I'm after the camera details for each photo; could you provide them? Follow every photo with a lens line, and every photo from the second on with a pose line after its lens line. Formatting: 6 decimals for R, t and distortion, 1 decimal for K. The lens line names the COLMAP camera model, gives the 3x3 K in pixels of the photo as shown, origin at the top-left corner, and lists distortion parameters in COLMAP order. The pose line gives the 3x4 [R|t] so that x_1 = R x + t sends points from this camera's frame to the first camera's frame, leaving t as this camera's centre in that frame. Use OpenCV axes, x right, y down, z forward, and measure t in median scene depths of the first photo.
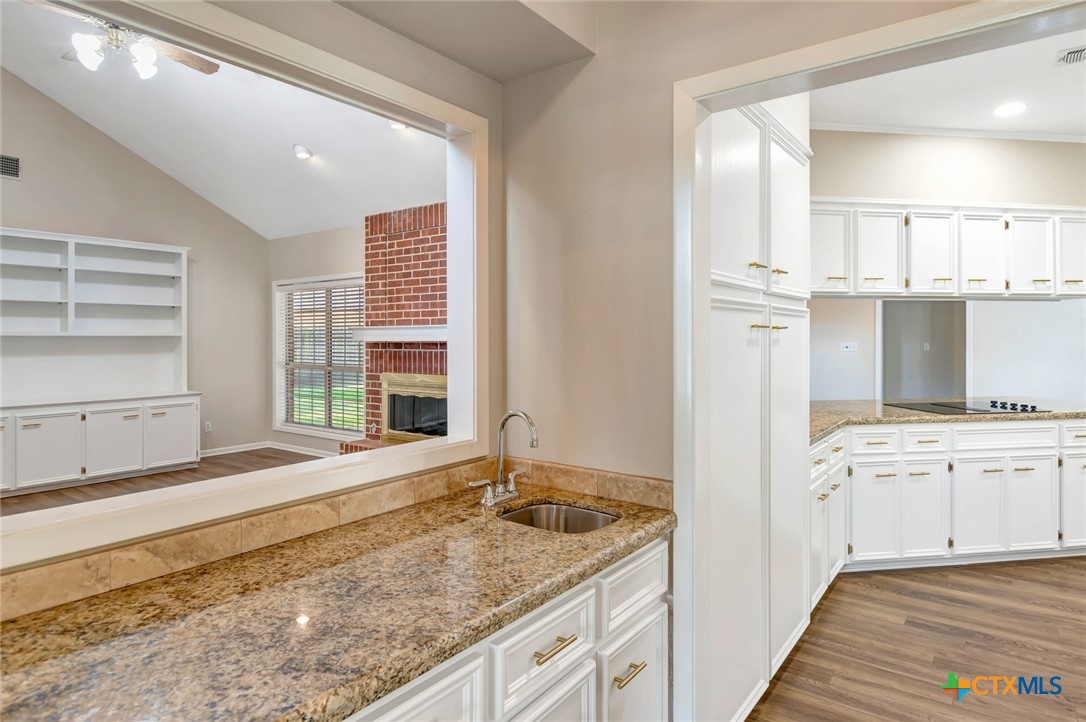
lens RADIAL K [[614.5, 0, 552.9], [0, 614.5, 336.2], [0, 0, 1]] dist [0.003874, -0.002351]
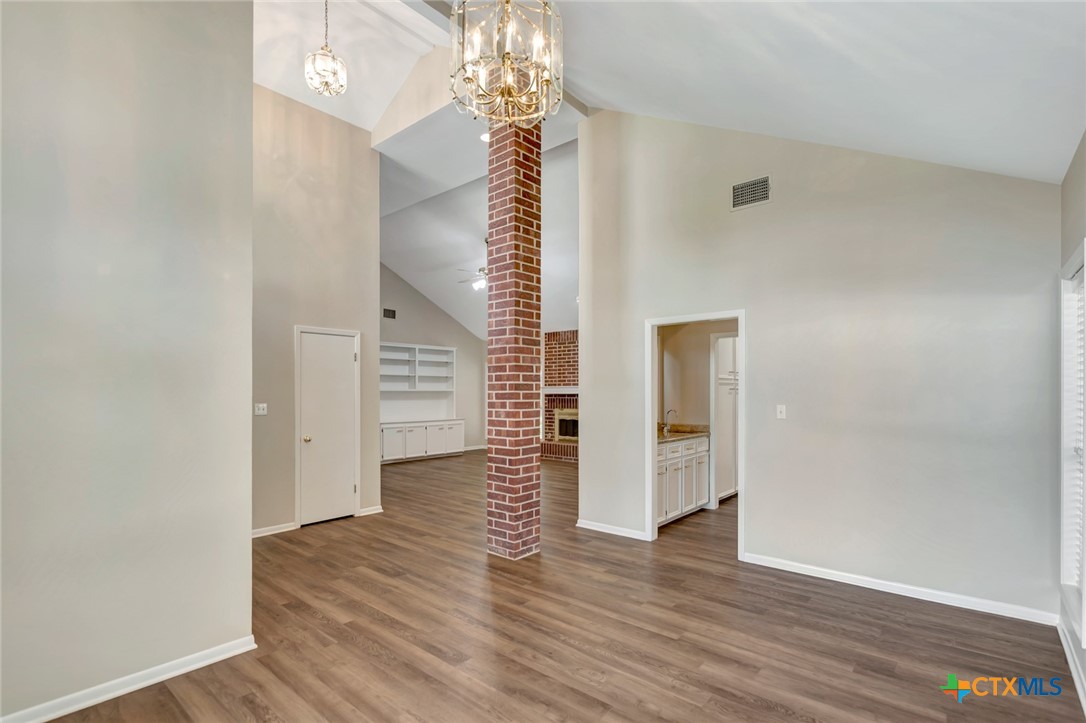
lens RADIAL K [[514.5, 0, 536.9], [0, 514.5, 391.1], [0, 0, 1]] dist [0.002260, 0.001267]
pose [[0.996472, 0.000621, -0.083920, -0.650255], [-0.000518, 0.999999, 0.001240, -0.008065], [0.083920, -0.001192, 0.996472, -2.478109]]
